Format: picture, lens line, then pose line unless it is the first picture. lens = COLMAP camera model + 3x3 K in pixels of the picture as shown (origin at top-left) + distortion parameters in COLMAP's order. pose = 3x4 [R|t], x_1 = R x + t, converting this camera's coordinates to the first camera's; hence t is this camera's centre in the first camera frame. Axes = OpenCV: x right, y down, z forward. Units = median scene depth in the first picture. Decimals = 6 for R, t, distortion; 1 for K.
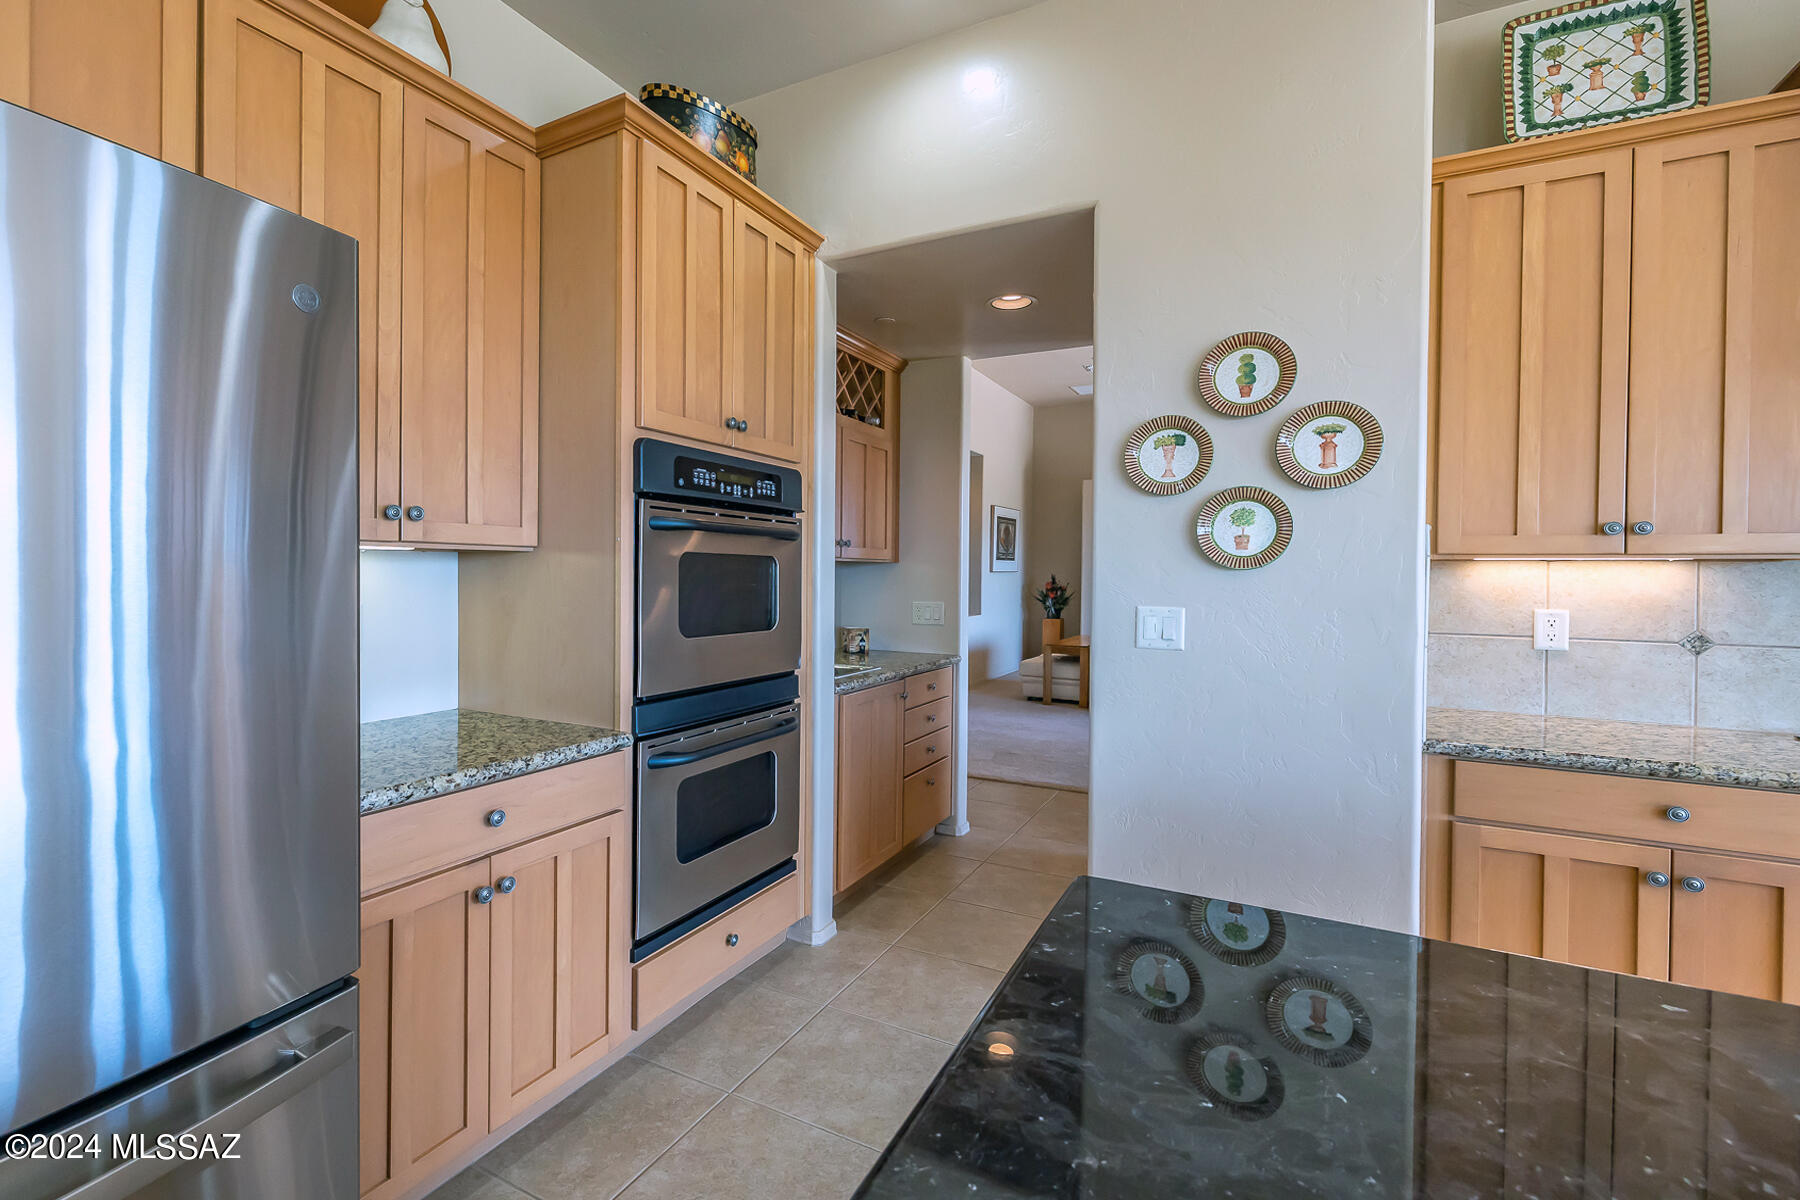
lens RADIAL K [[770.6, 0, 880.8], [0, 770.6, 586.0], [0, 0, 1]] dist [0.001947, -0.000381]
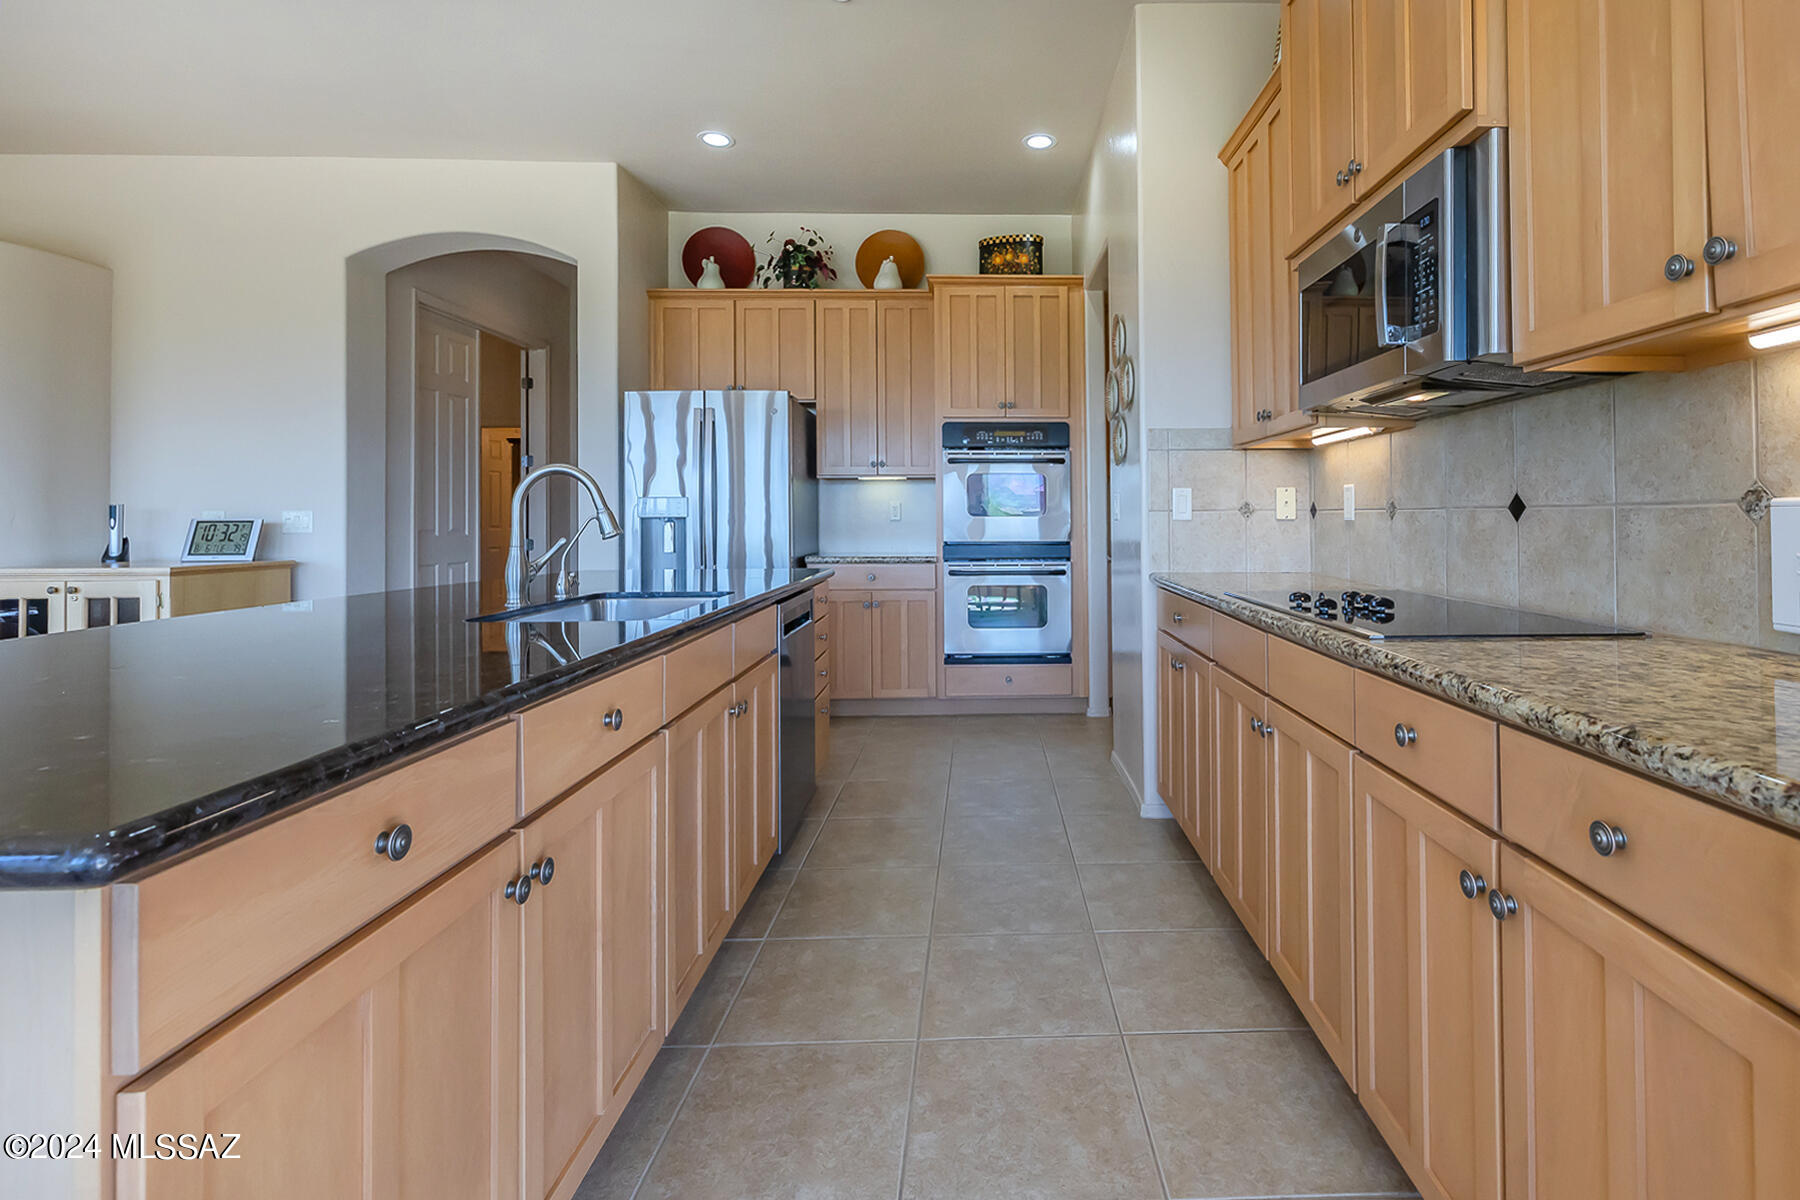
lens RADIAL K [[905.8, 0, 1014.7], [0, 905.8, 495.0], [0, 0, 1]] dist [0.000909, -0.002788]
pose [[0.467802, -0.034513, -0.883159, 1.913356], [-0.005370, 0.999108, -0.041888, 0.113281], [0.883817, 0.024338, 0.467199, -0.023416]]
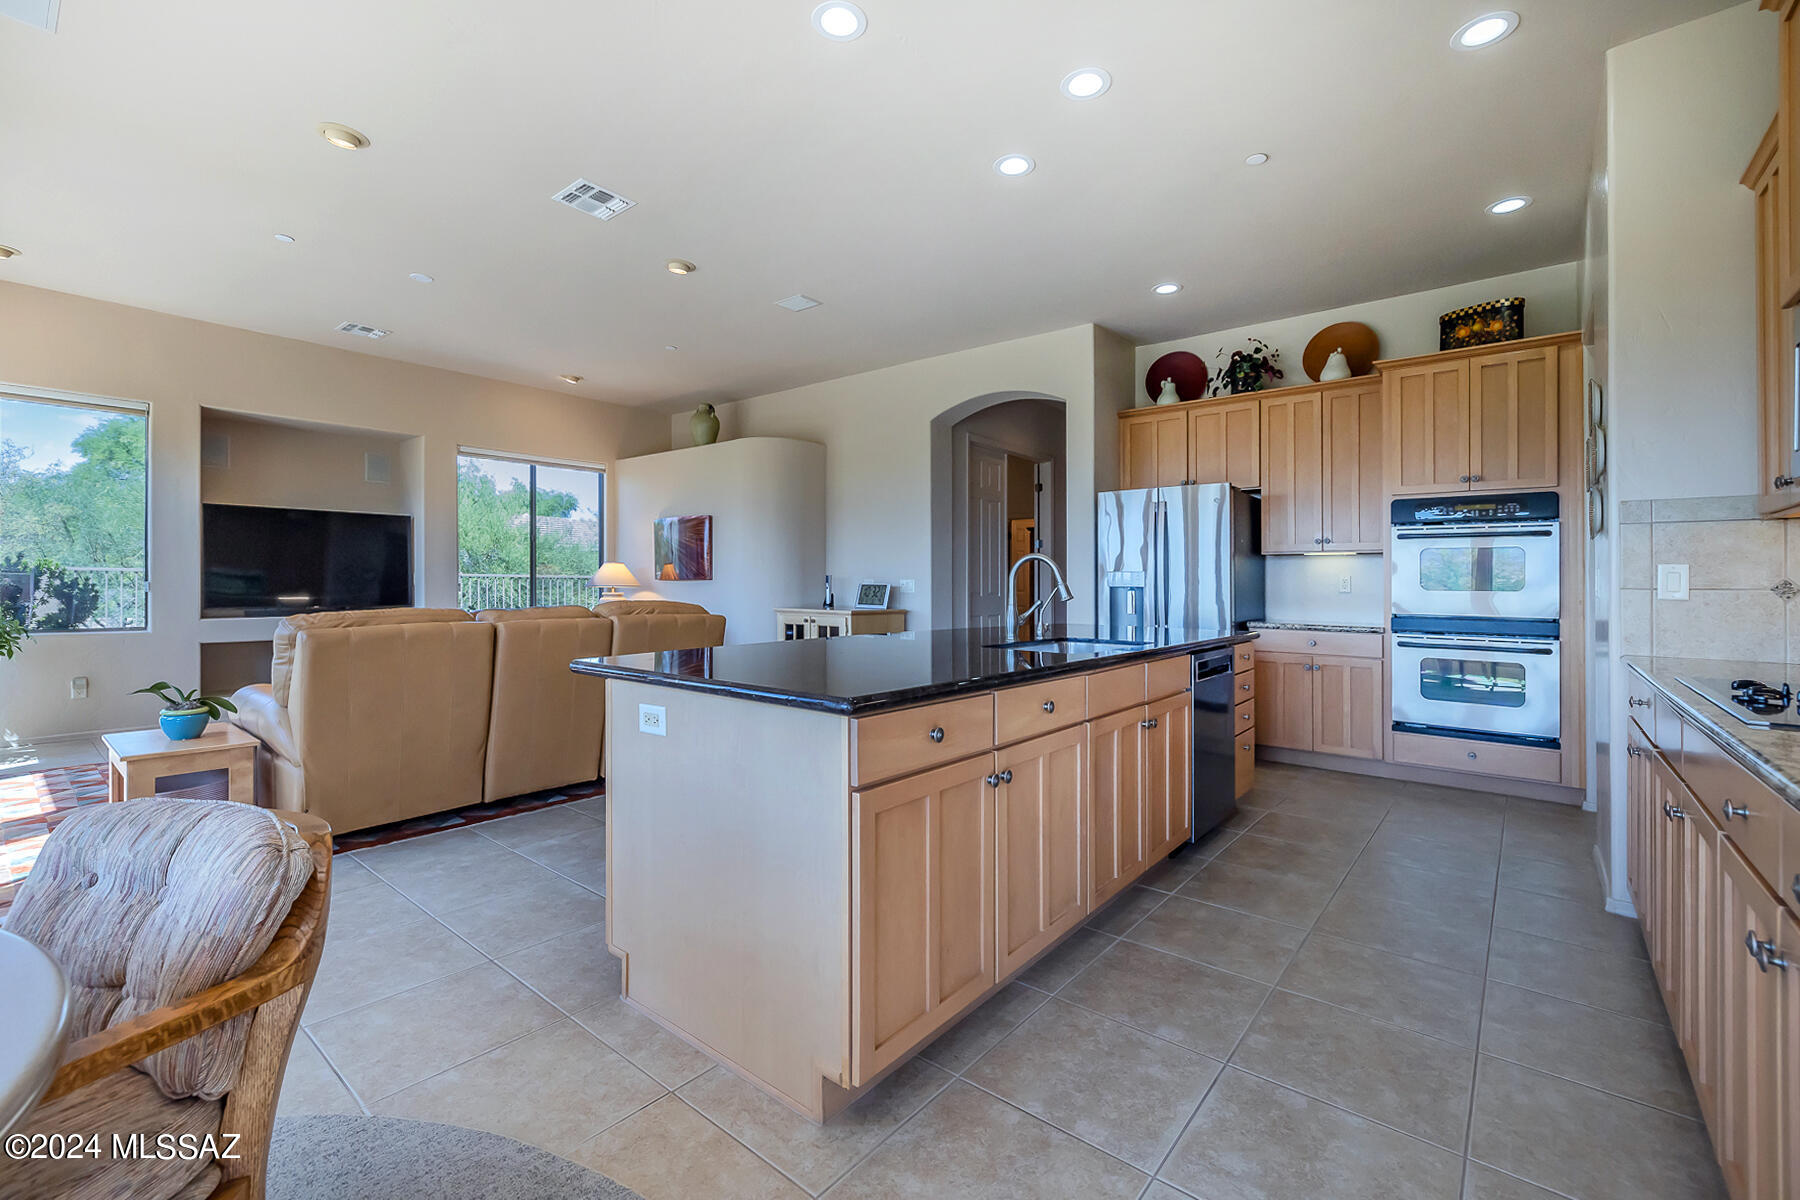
lens RADIAL K [[770.6, 0, 822.4], [0, 770.6, 579.4], [0, 0, 1]] dist [0.001947, -0.000381]
pose [[-0.290235, -0.017685, -0.956792, 2.219073], [-0.029126, 0.999529, -0.009640, 0.108471], [0.956512, 0.025070, -0.290614, 0.039682]]
